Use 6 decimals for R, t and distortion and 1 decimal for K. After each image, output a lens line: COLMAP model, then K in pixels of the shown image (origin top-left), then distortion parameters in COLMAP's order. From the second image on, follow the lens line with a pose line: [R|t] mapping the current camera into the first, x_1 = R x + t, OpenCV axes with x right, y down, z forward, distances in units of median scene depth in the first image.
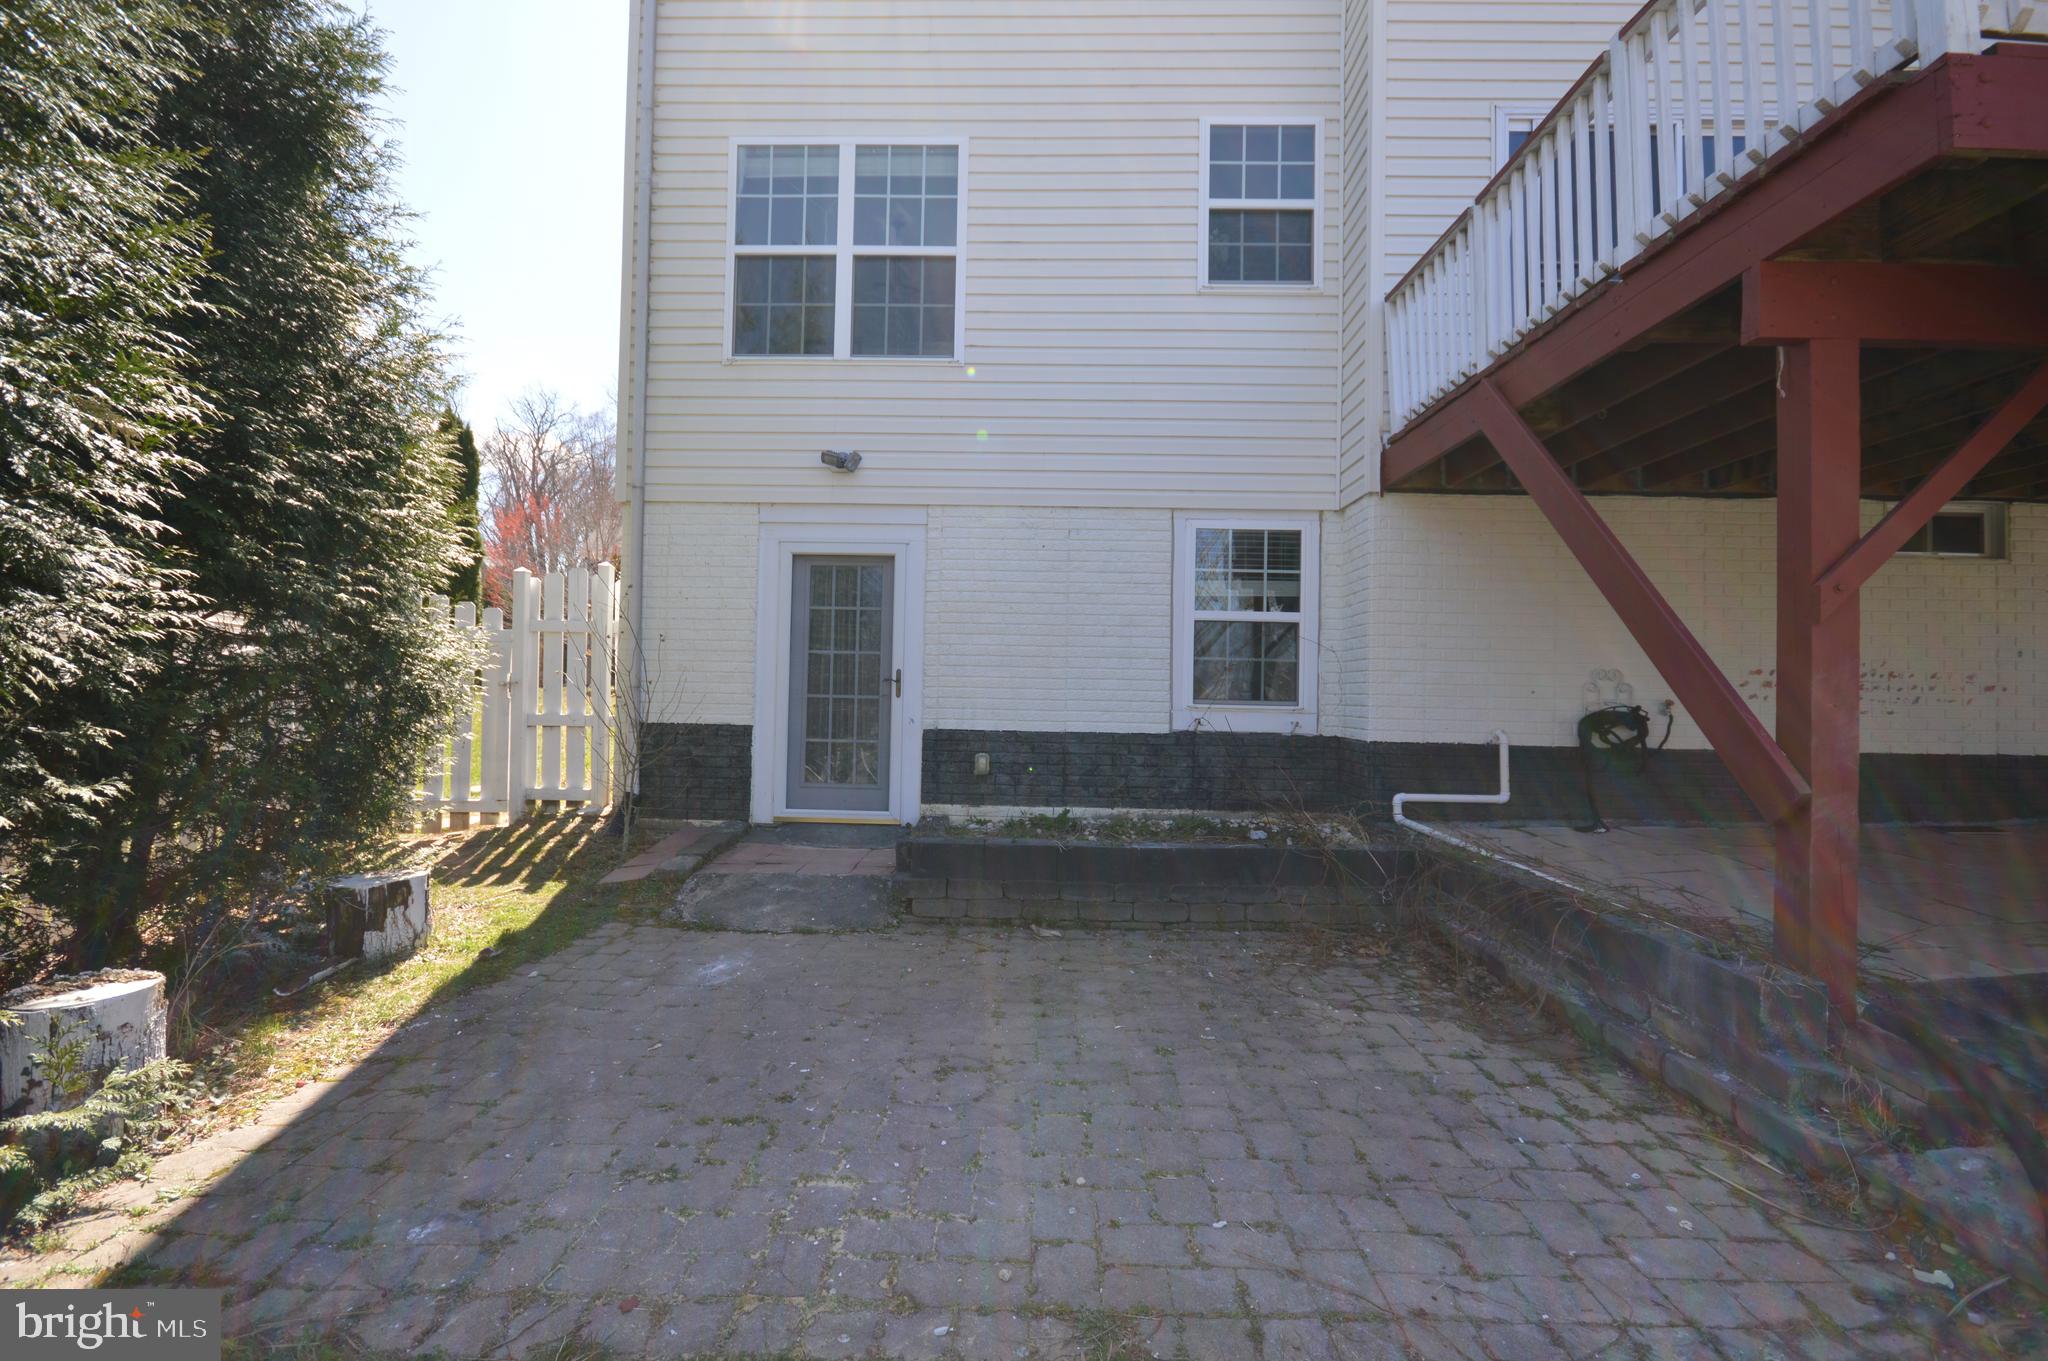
lens RADIAL K [[932.0, 0, 1004.5], [0, 932.0, 671.7], [0, 0, 1]] dist [0.005680, -0.006952]
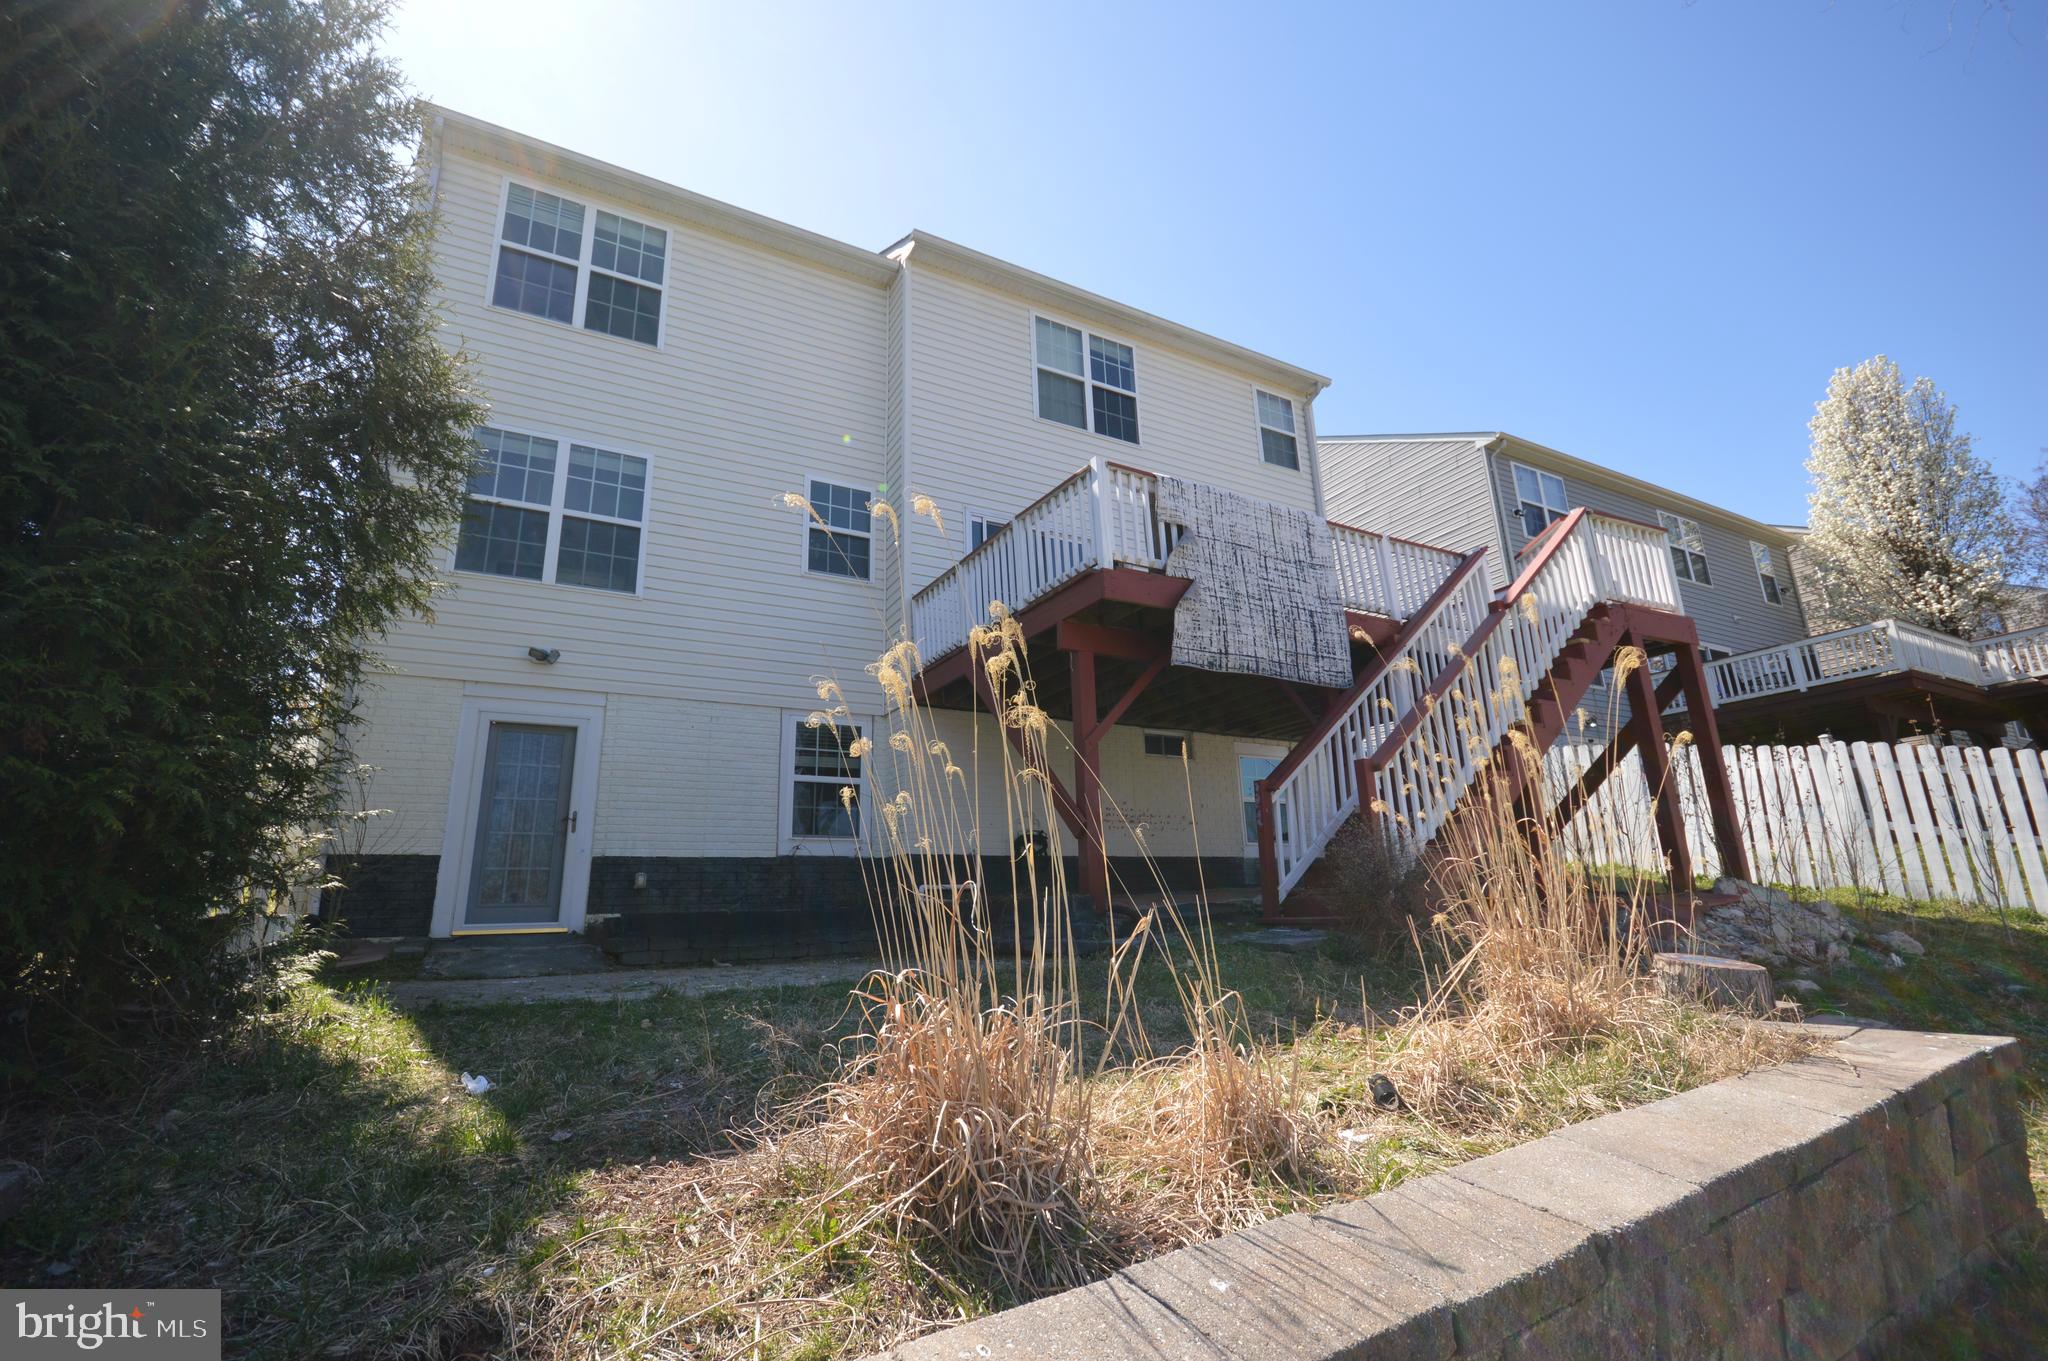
lens RADIAL K [[901.5, 0, 1018.4], [0, 901.5, 677.7], [0, 0, 1]] dist [0.004295, -0.008127]
pose [[0.856057, 0.088460, 0.509255, -0.245065], [0.032368, 0.974138, -0.223622, 0.120271], [-0.515866, 0.207917, 0.831055, -0.435924]]
